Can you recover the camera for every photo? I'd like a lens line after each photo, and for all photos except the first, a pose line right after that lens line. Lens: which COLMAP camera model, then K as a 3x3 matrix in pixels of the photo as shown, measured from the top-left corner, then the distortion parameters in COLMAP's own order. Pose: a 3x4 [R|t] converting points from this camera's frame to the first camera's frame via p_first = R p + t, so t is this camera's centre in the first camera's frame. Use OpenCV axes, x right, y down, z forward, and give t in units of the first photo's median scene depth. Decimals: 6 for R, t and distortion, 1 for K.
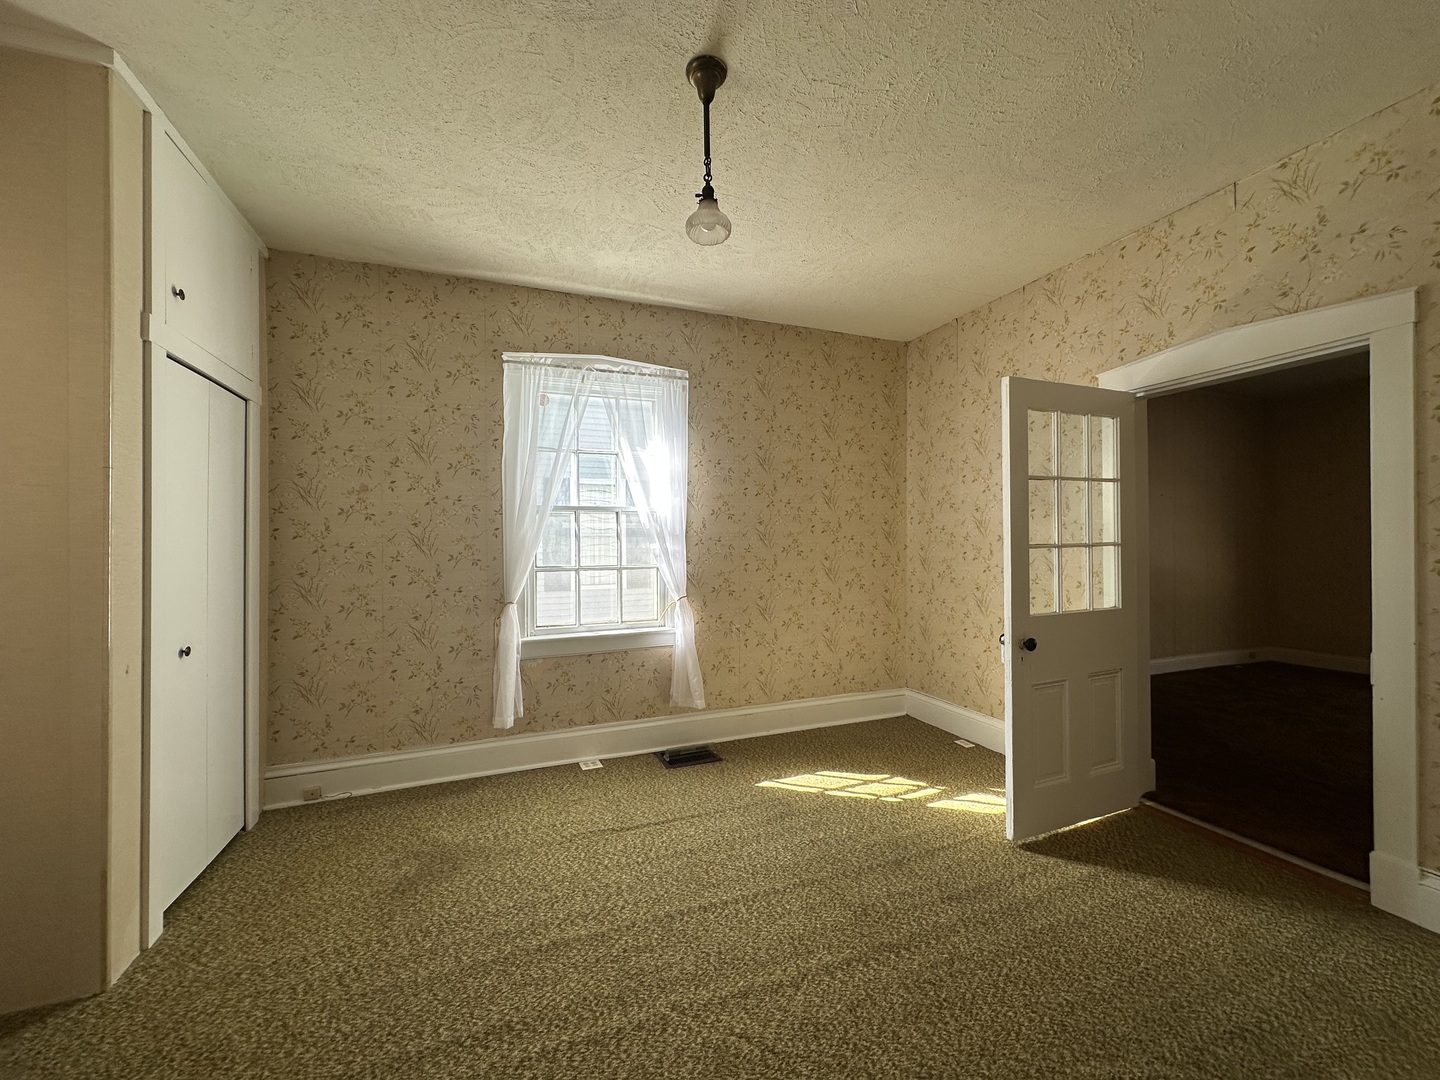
lens RADIAL K [[573.7, 0, 721.0], [0, 573.7, 540.8], [0, 0, 1]] dist [-0.004878, 0.001094]
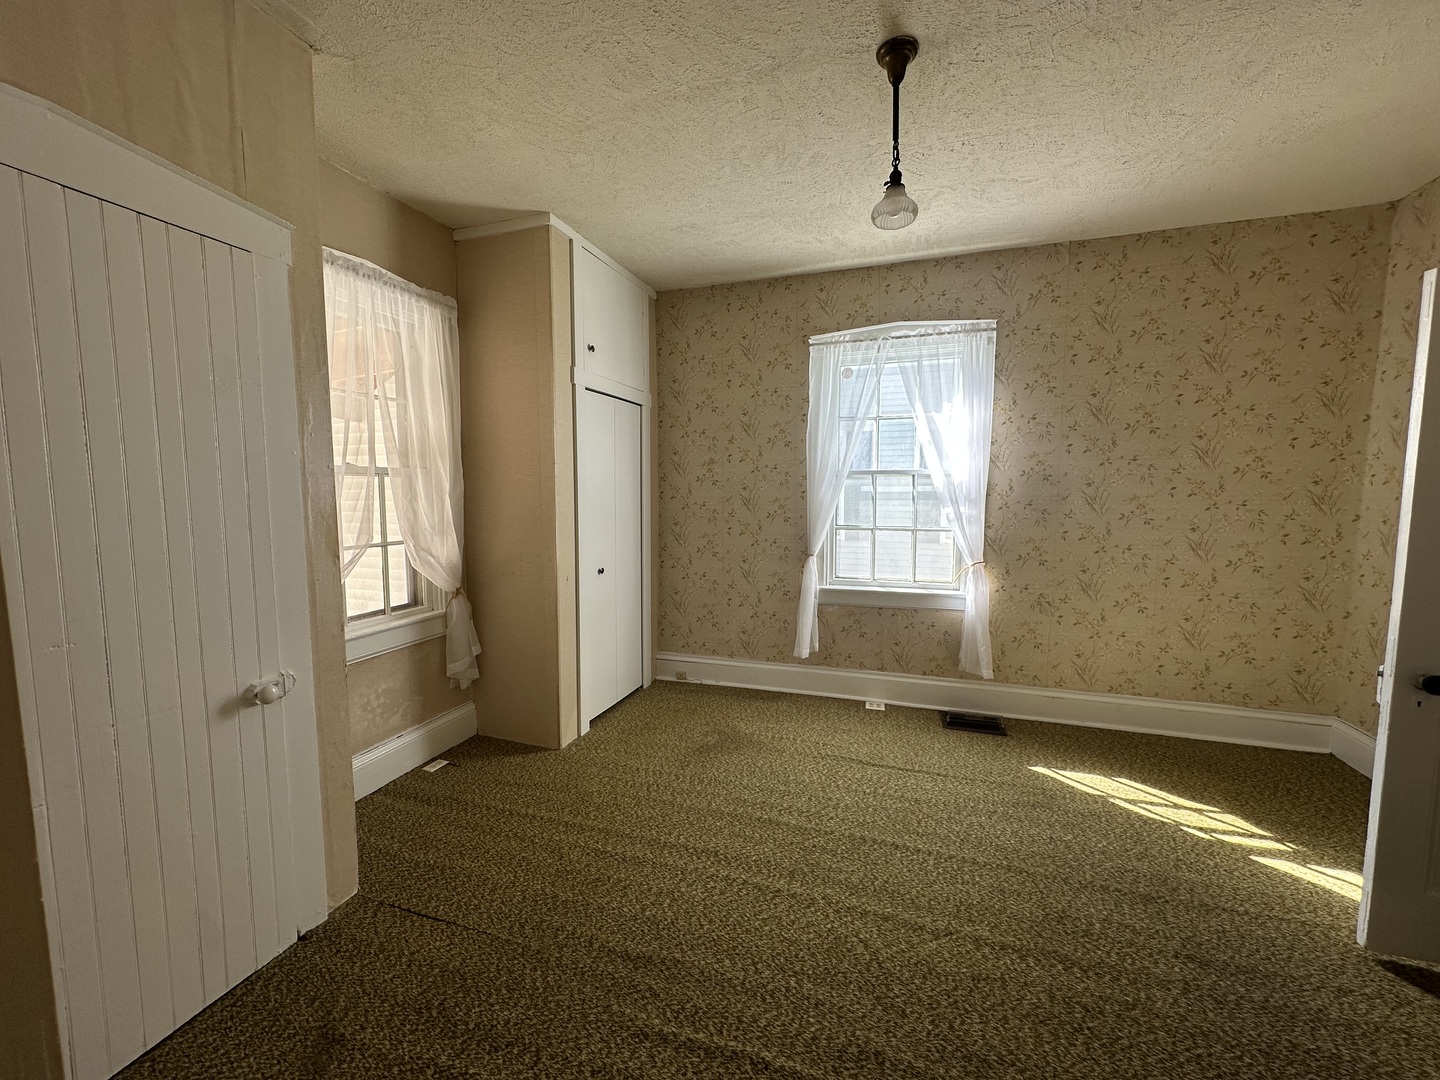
lens RADIAL K [[573.7, 0, 718.5], [0, 573.7, 541.3], [0, 0, 1]] dist [-0.004878, 0.001094]
pose [[0.762137, 0.065485, -0.644096, 0.264712], [-0.003464, 0.995270, 0.097089, -0.036374], [0.647407, -0.071764, 0.758758, -0.015821]]
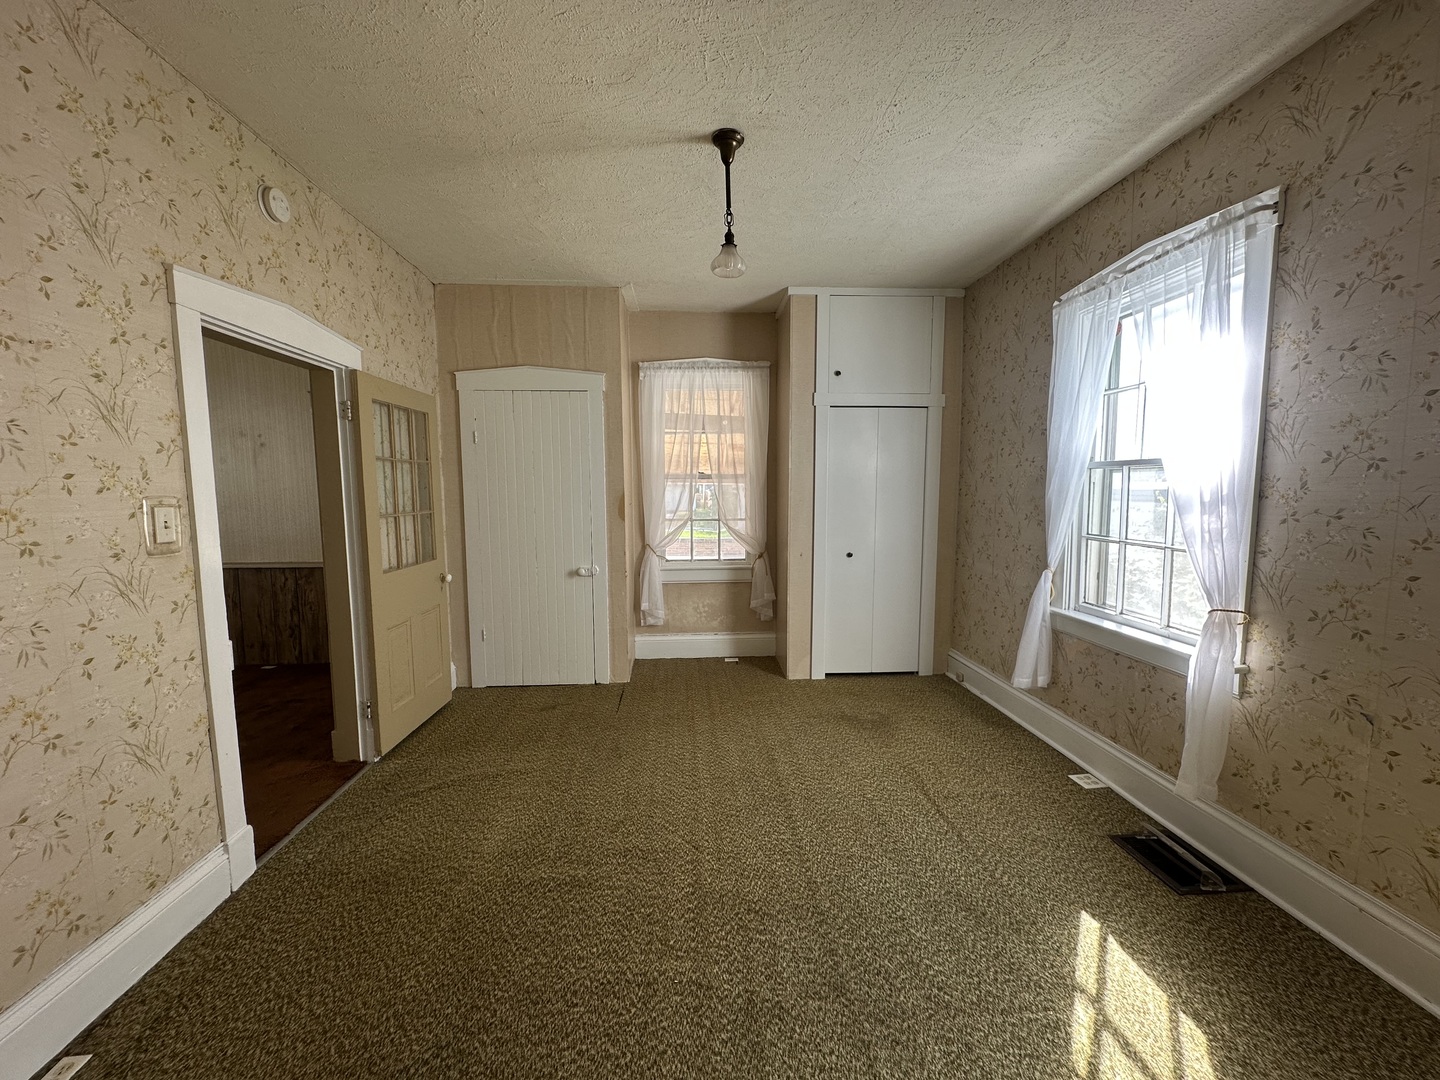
lens RADIAL K [[573.7, 0, 716.9], [0, 573.7, 540.4], [0, 0, 1]] dist [-0.004878, 0.001094]
pose [[-0.311681, 0.099425, -0.944971, 0.758873], [0.009476, 0.994786, 0.101540, -0.042637], [0.950139, 0.022693, -0.310998, 0.838667]]
